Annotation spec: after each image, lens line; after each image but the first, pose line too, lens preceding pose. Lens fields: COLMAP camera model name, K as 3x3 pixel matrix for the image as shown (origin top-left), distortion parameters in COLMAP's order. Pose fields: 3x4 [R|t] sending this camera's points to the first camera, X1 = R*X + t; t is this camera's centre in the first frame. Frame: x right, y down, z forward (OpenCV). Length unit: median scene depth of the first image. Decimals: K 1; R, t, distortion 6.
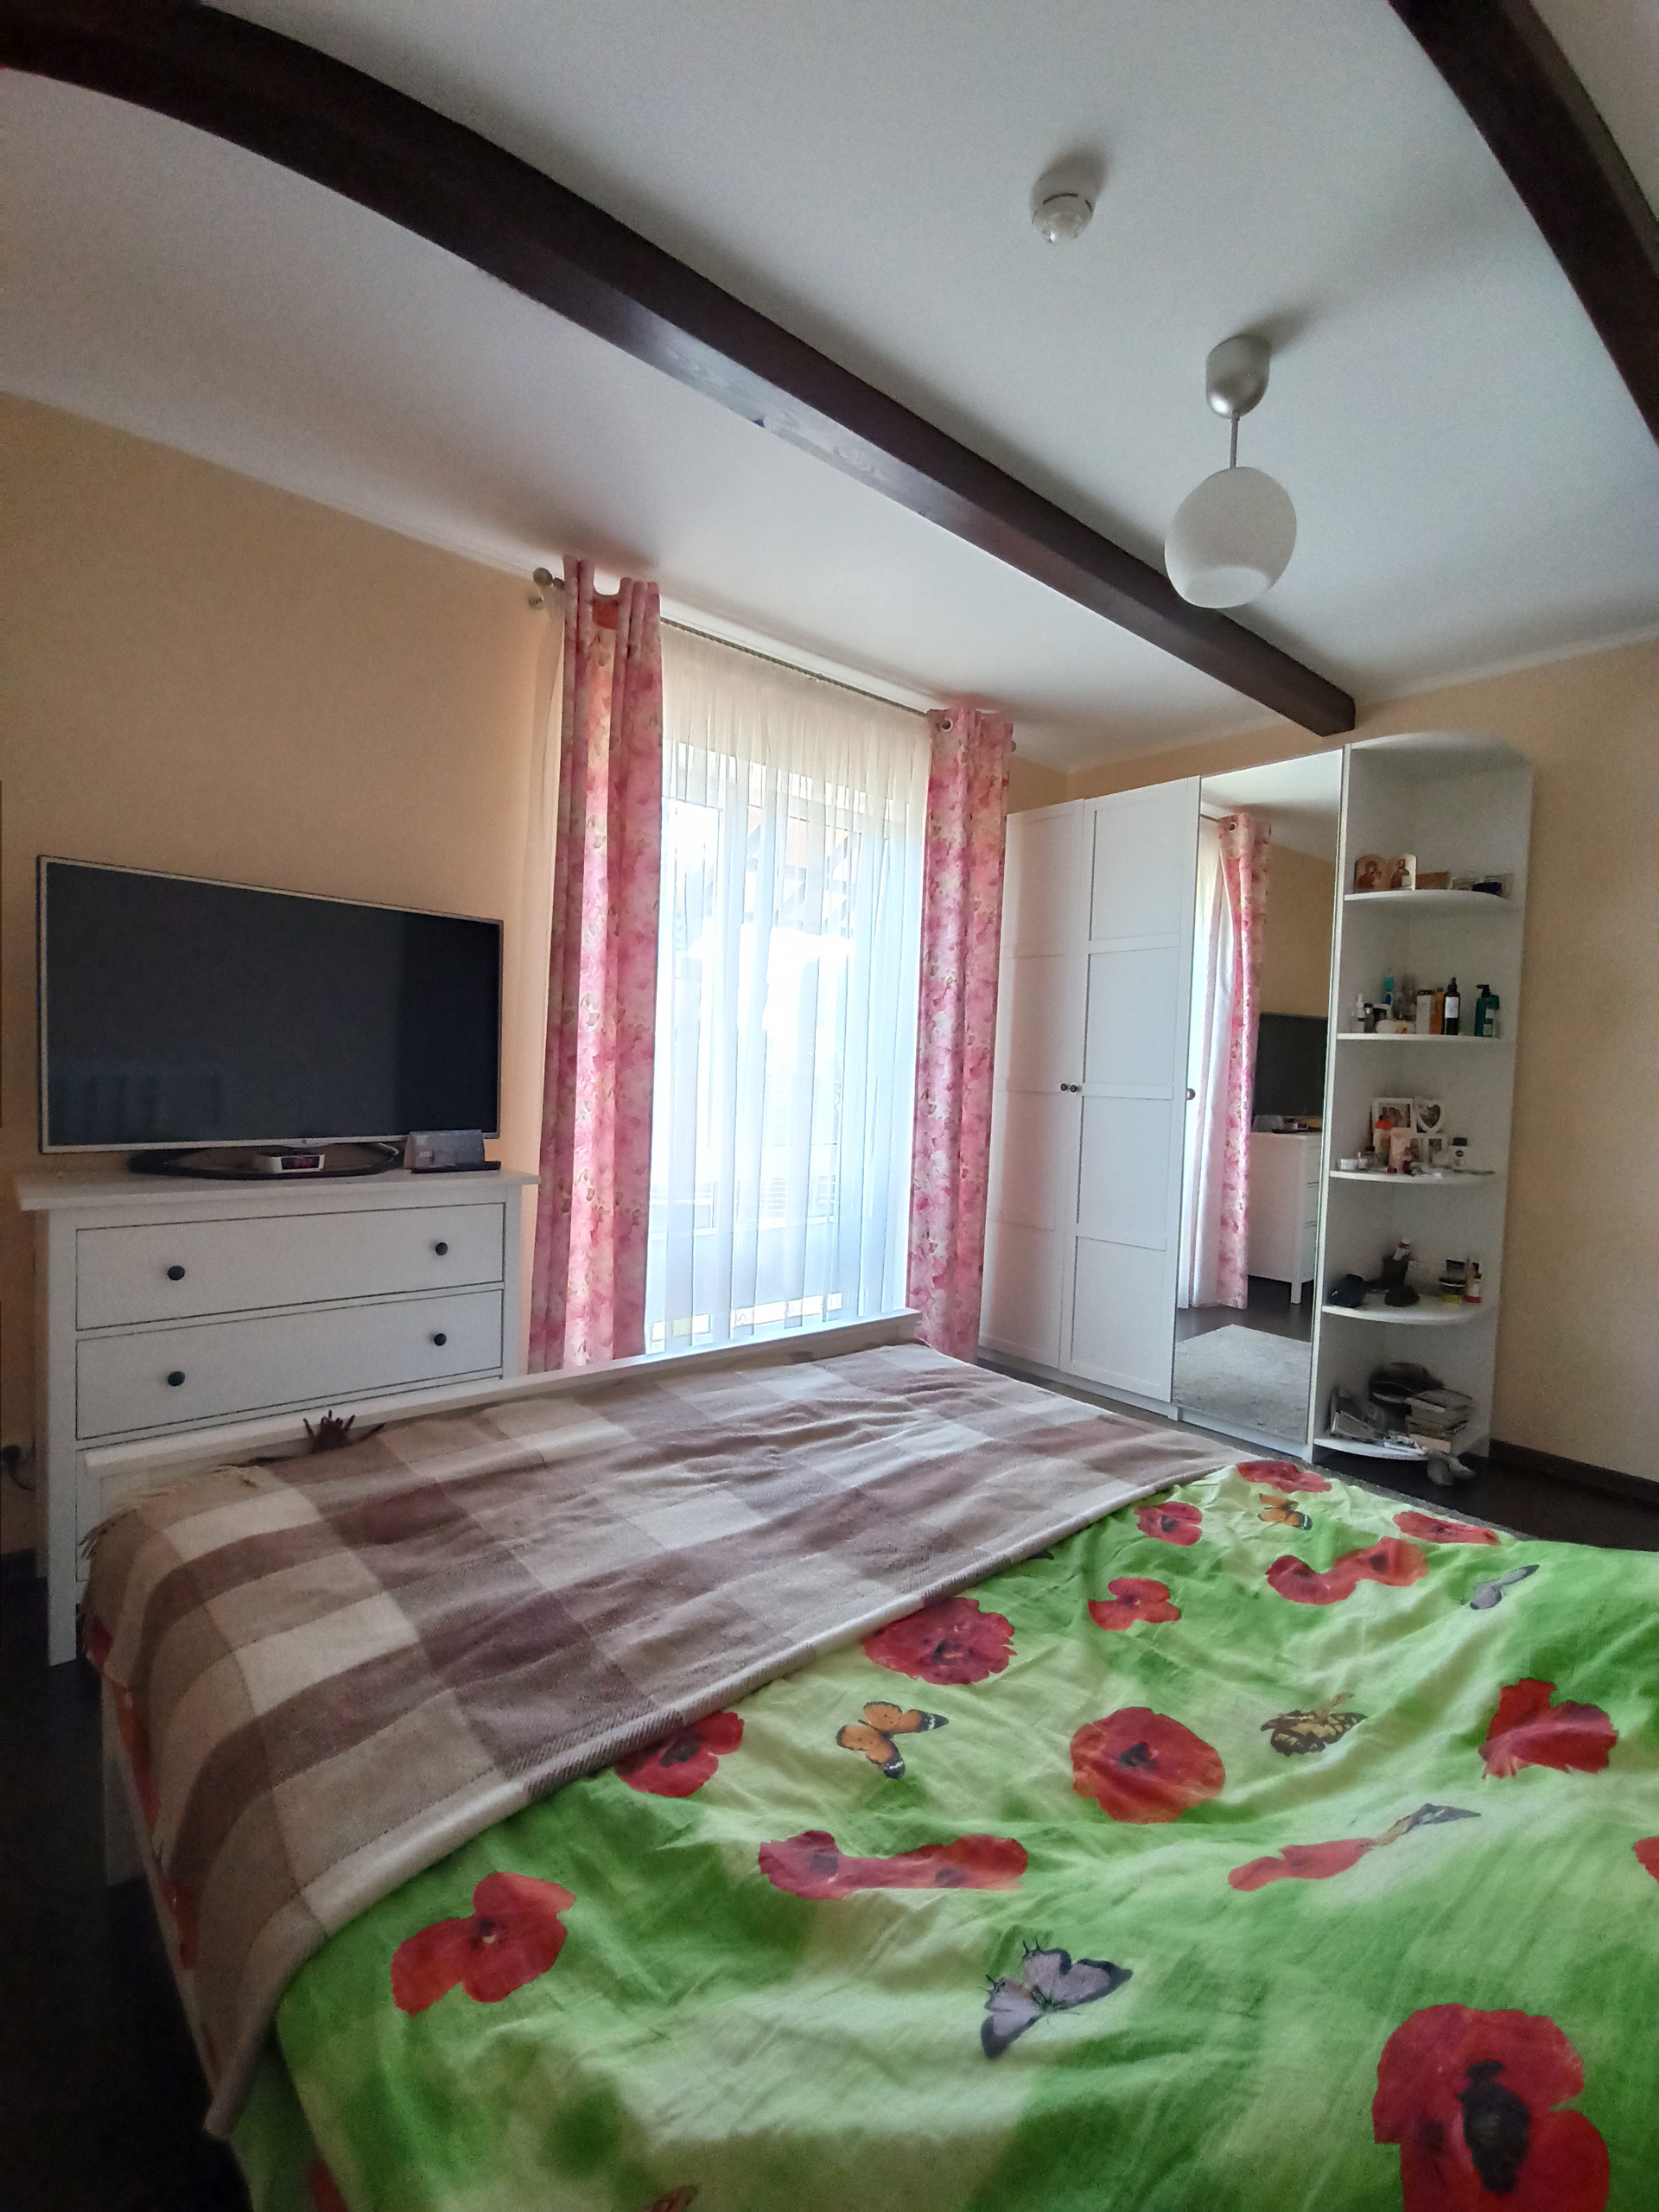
lens RADIAL K [[1011.3, 0, 821.5], [0, 1011.3, 1102.9], [0, 0, 1]] dist [0.002269, 0.000503]
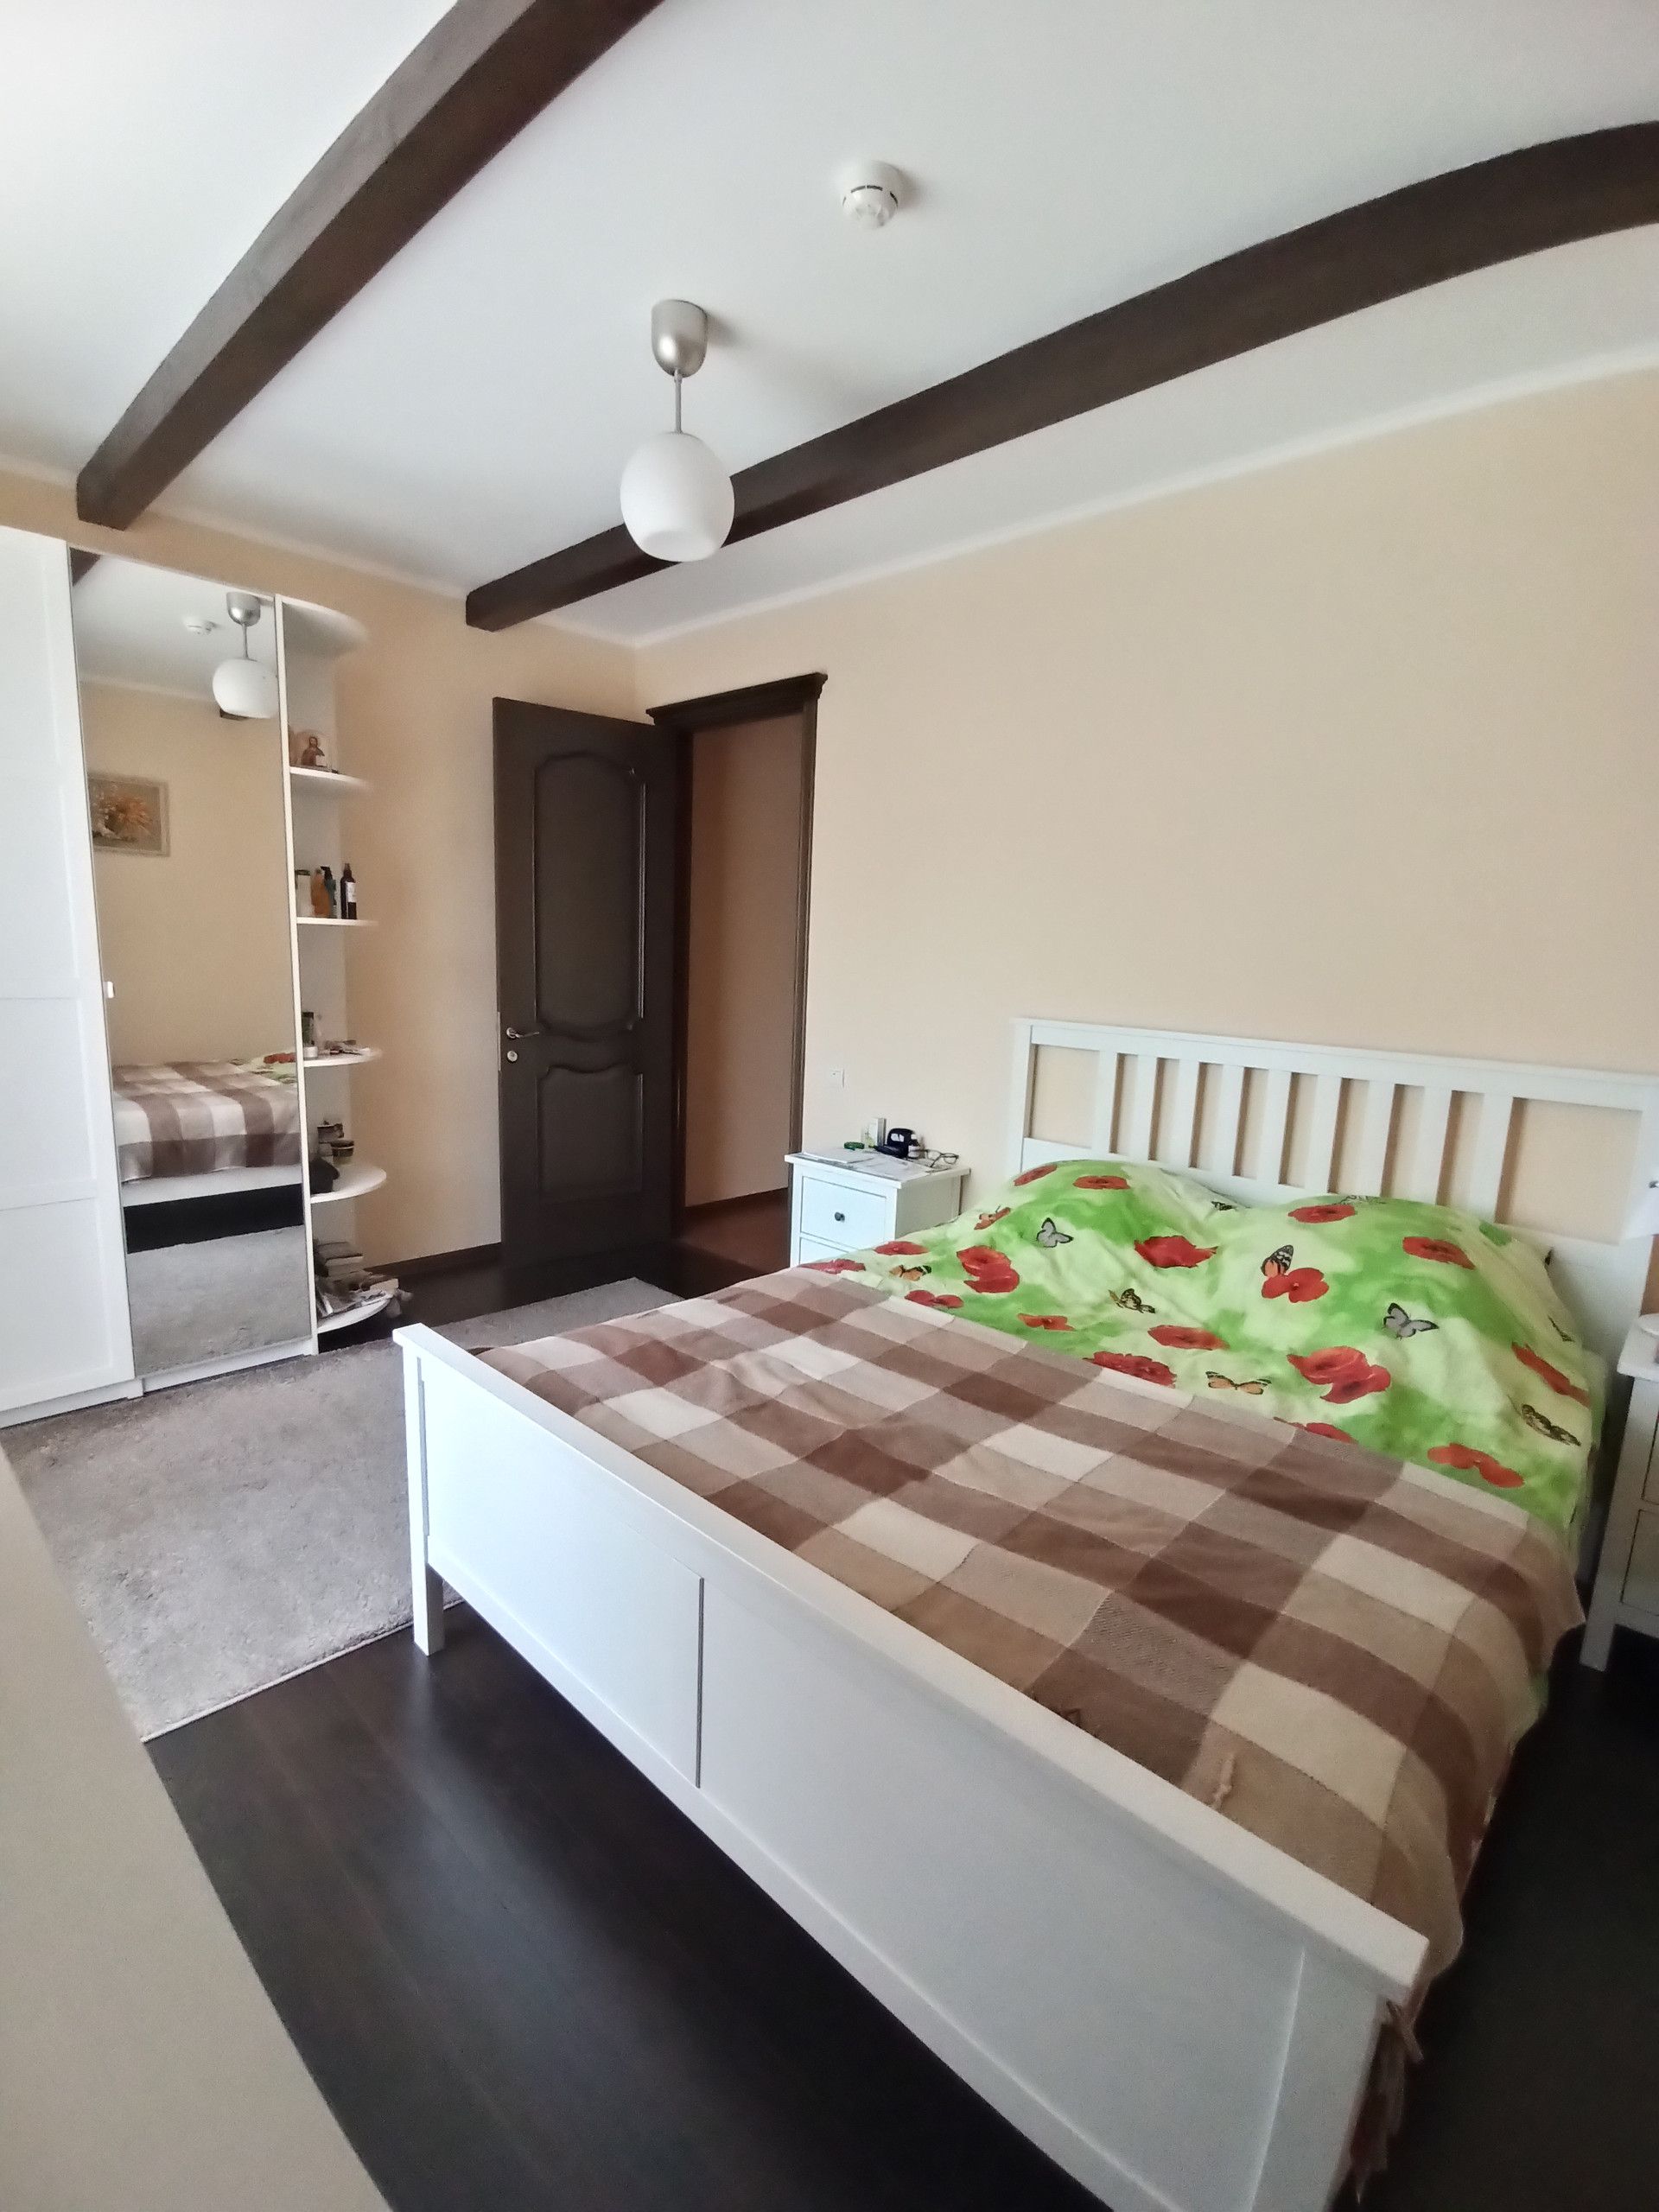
lens RADIAL K [[1011.3, 0, 820.4], [0, 1011.3, 1123.2], [0, 0, 1]] dist [0.002269, 0.000503]
pose [[-0.105975, -0.201689, 0.973700, -1.266091], [-0.010290, 0.979384, 0.201746, -0.188854], [-0.994316, 0.011360, -0.105866, 1.548785]]
